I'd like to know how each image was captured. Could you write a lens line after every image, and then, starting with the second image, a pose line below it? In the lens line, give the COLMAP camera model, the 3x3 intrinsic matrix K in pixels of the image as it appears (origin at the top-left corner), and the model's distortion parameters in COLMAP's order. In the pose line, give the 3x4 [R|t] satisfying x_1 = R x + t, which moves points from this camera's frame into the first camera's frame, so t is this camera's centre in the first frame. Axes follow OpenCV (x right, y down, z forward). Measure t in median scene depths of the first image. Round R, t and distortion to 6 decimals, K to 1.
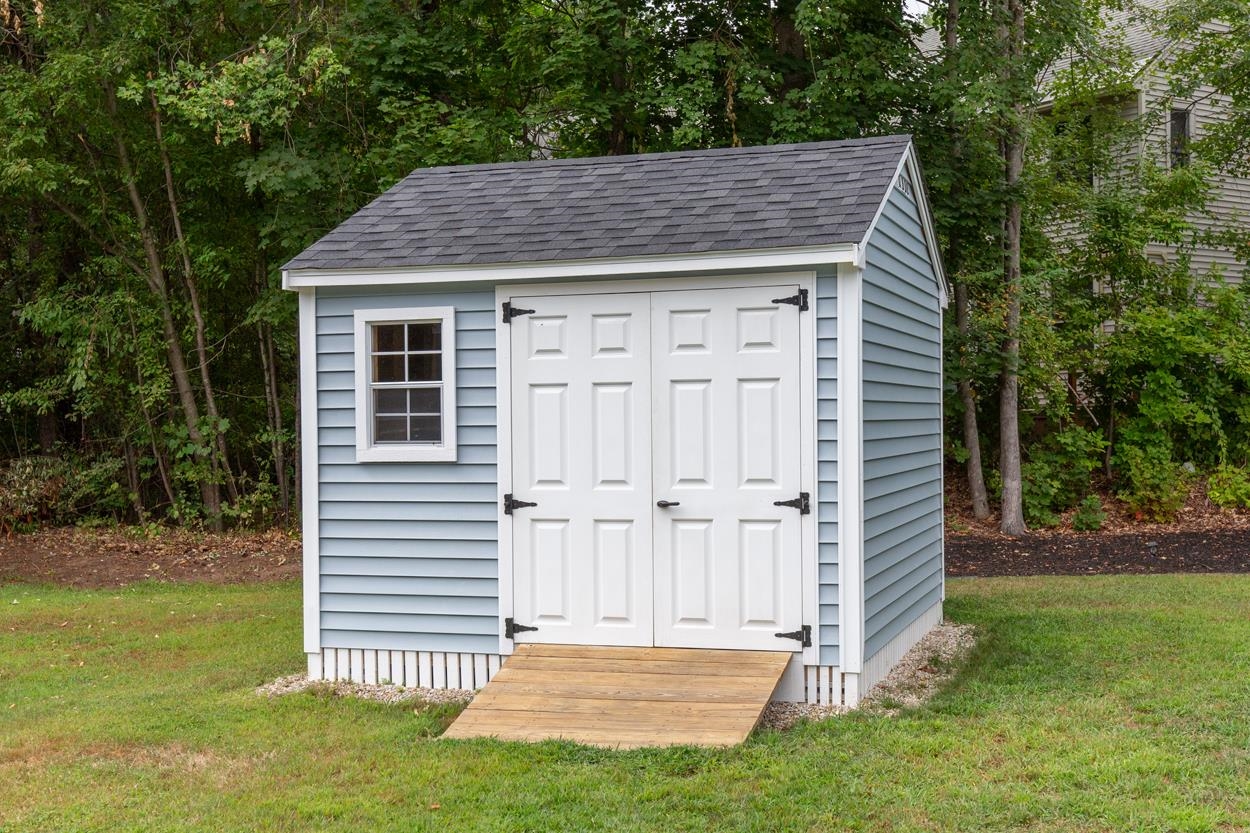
lens RADIAL K [[1503.2, 0, 628.8], [0, 1503.2, 419.6], [0, 0, 1]] dist [0.005511, 0.000000]
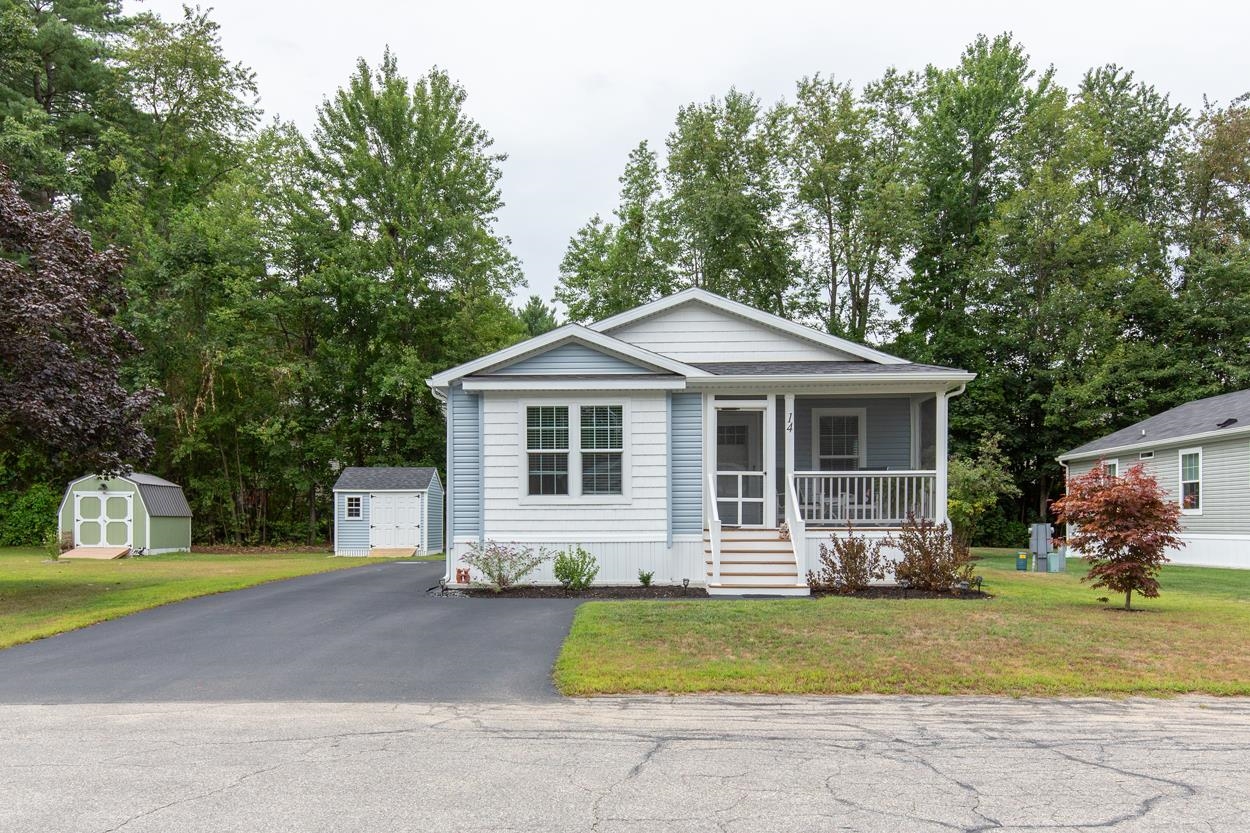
lens RADIAL K [[1093.6, 0, 625.3], [0, 1093.6, 513.1], [0, 0, 1]] dist [-0.003658, -0.003813]
pose [[0.945857, 0.016512, 0.324164, -0.529380], [-0.011778, 0.999794, -0.016558, 0.058760], [-0.324370, 0.011843, 0.945856, -3.493331]]
